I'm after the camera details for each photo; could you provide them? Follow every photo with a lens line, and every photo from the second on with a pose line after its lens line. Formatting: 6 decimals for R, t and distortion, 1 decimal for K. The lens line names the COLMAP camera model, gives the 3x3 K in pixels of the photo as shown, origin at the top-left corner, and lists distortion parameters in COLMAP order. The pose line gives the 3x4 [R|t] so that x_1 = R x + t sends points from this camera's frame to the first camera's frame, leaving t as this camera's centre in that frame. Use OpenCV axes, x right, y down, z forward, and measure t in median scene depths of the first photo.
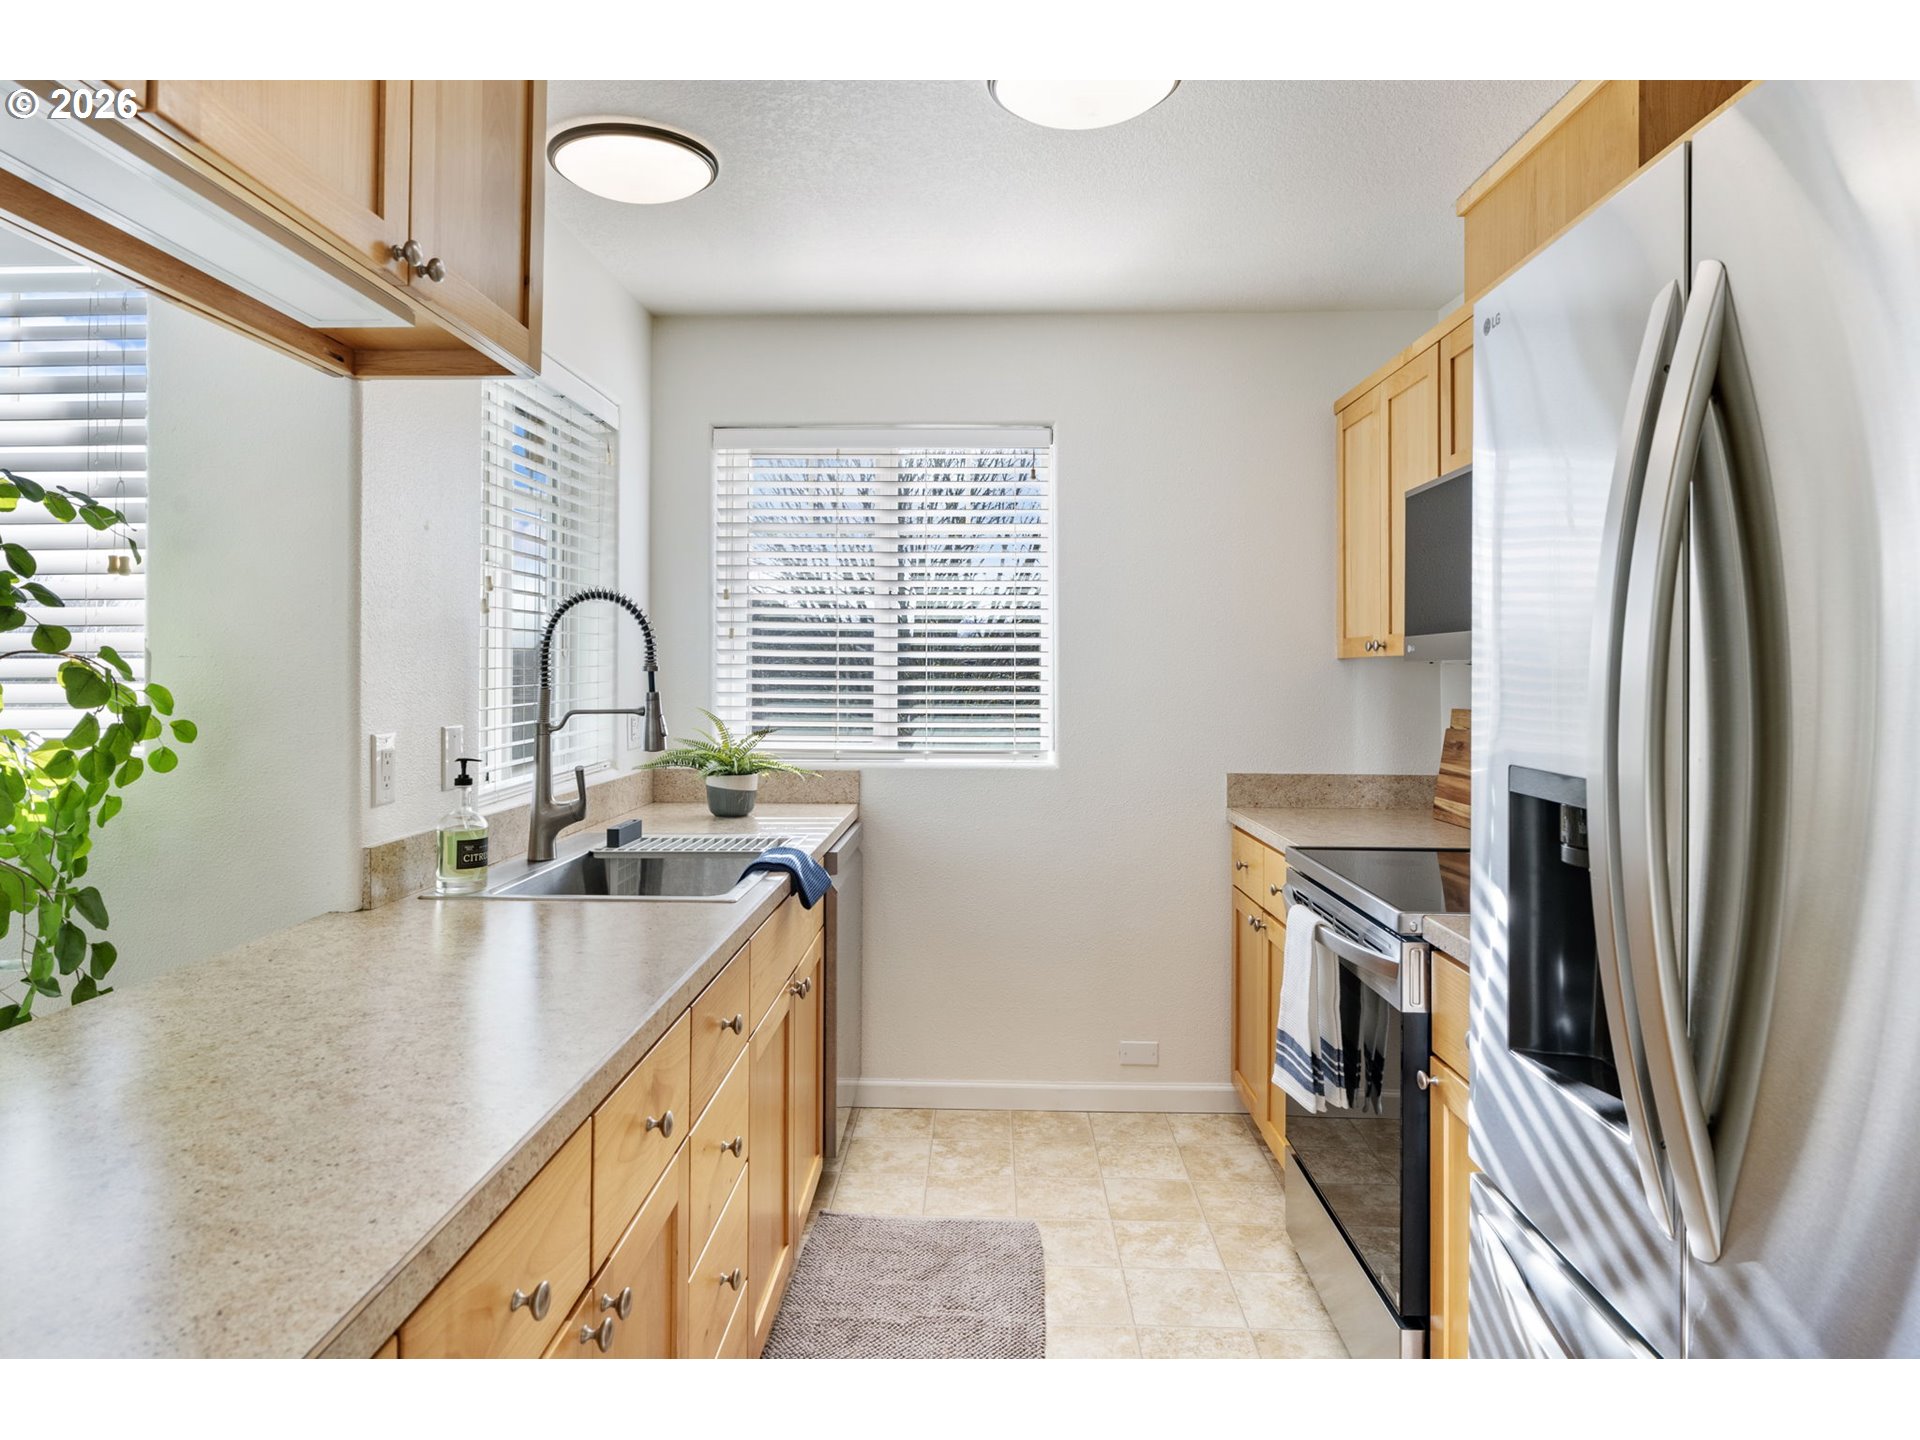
lens RADIAL K [[1156.0, 0, 941.1], [0, 1156.0, 655.6], [0, 0, 1]] dist [0.002891, 0.000485]
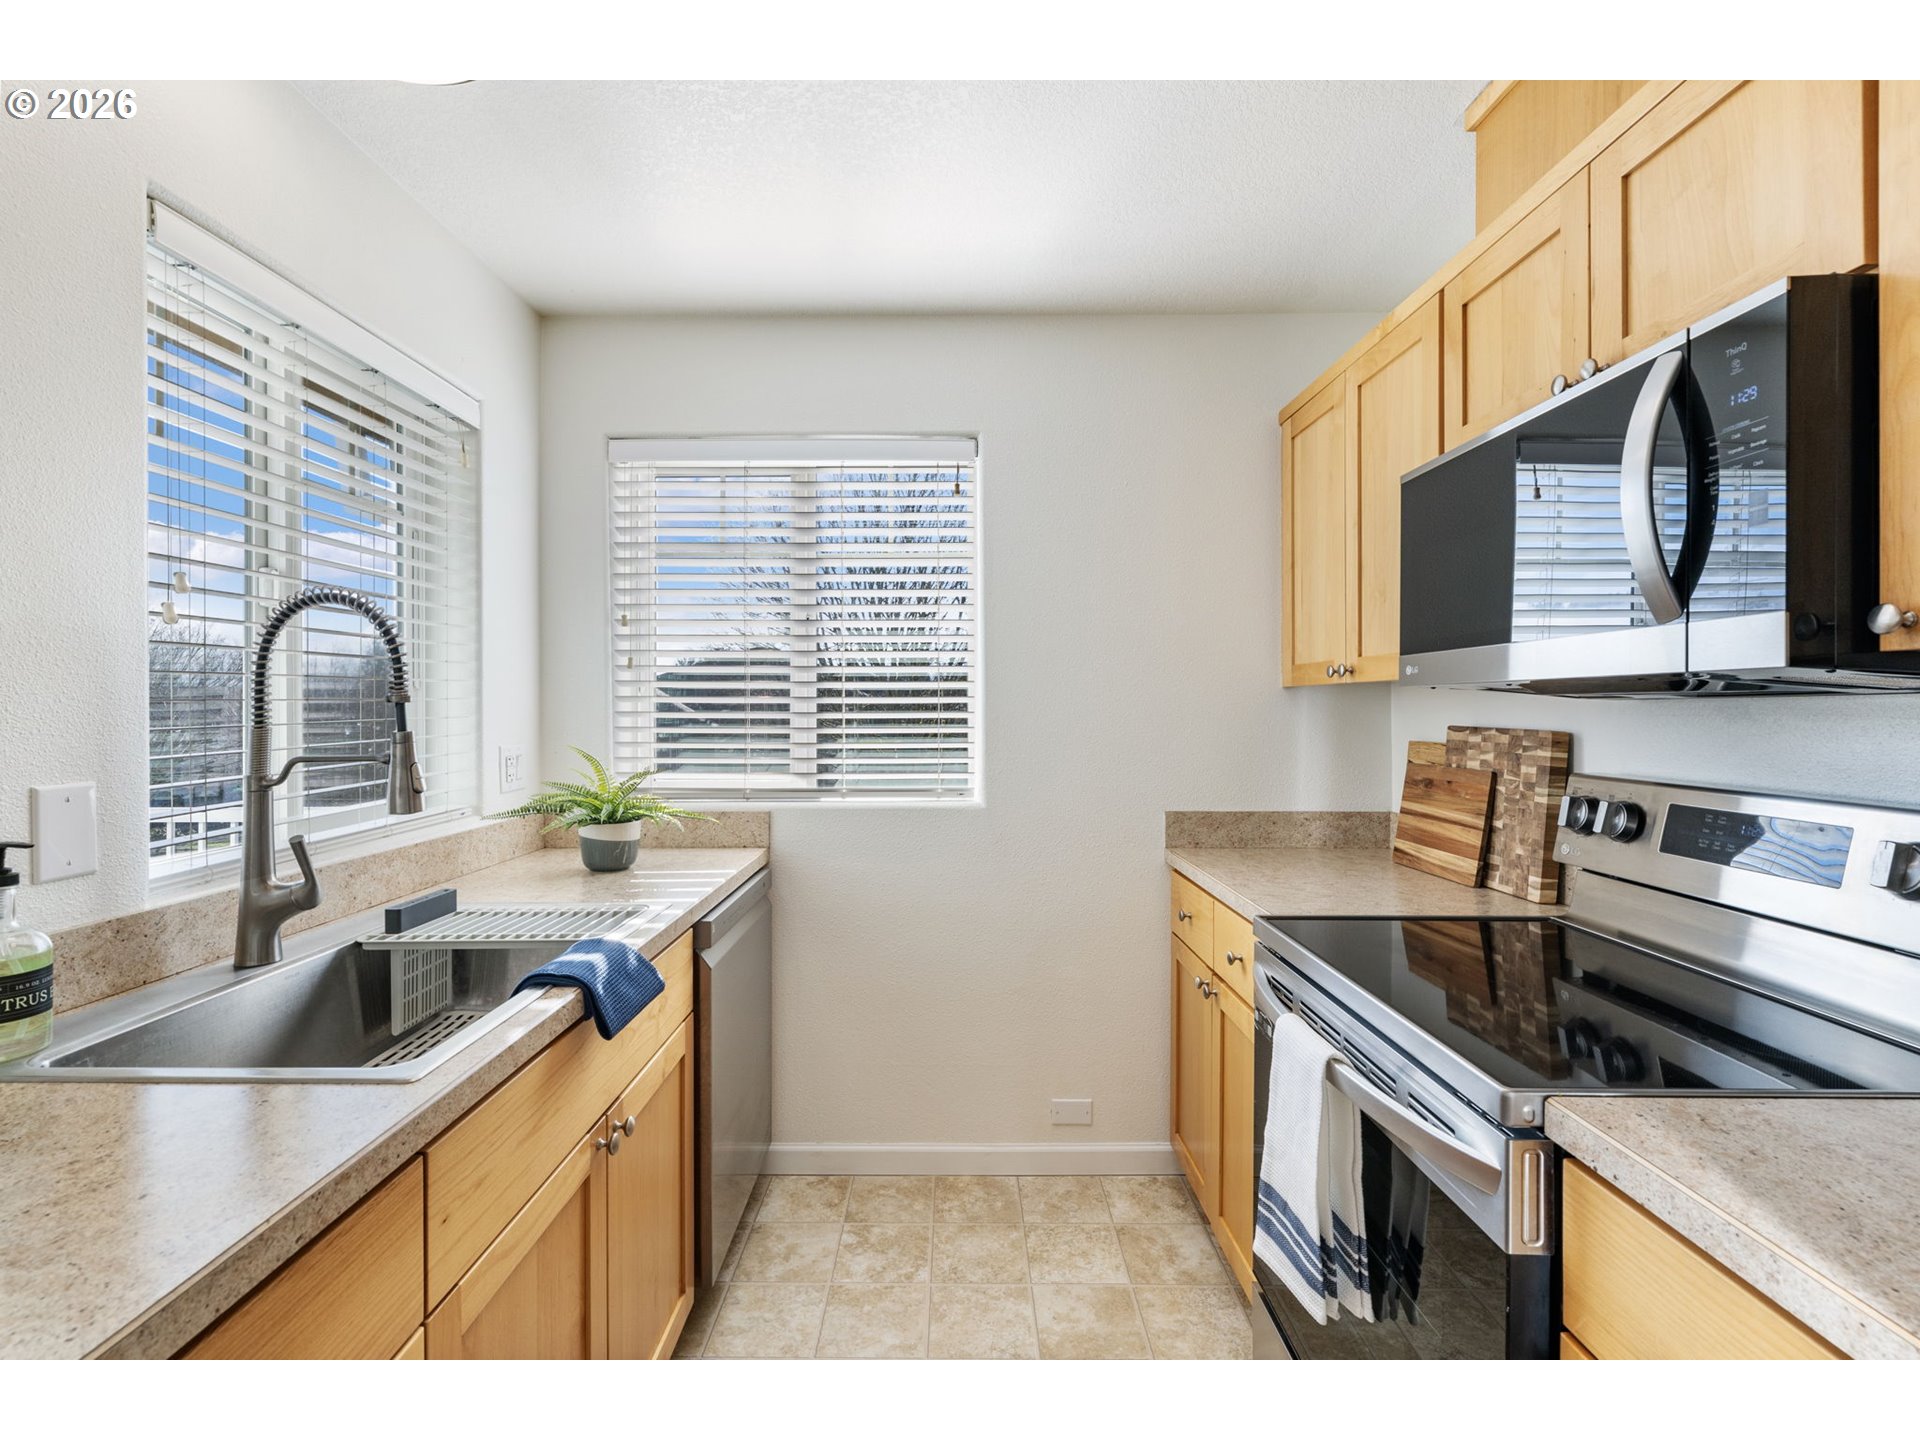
lens RADIAL K [[864.9, 0, 954.7], [0, 864.9, 712.0], [0, 0, 1]] dist [-0.001124, 0.000121]
pose [[0.999147, -0.005345, 0.040946, 0.054907], [0.004507, 0.999779, 0.020539, 0.007456], [-0.041047, -0.020337, 0.998950, 0.344238]]
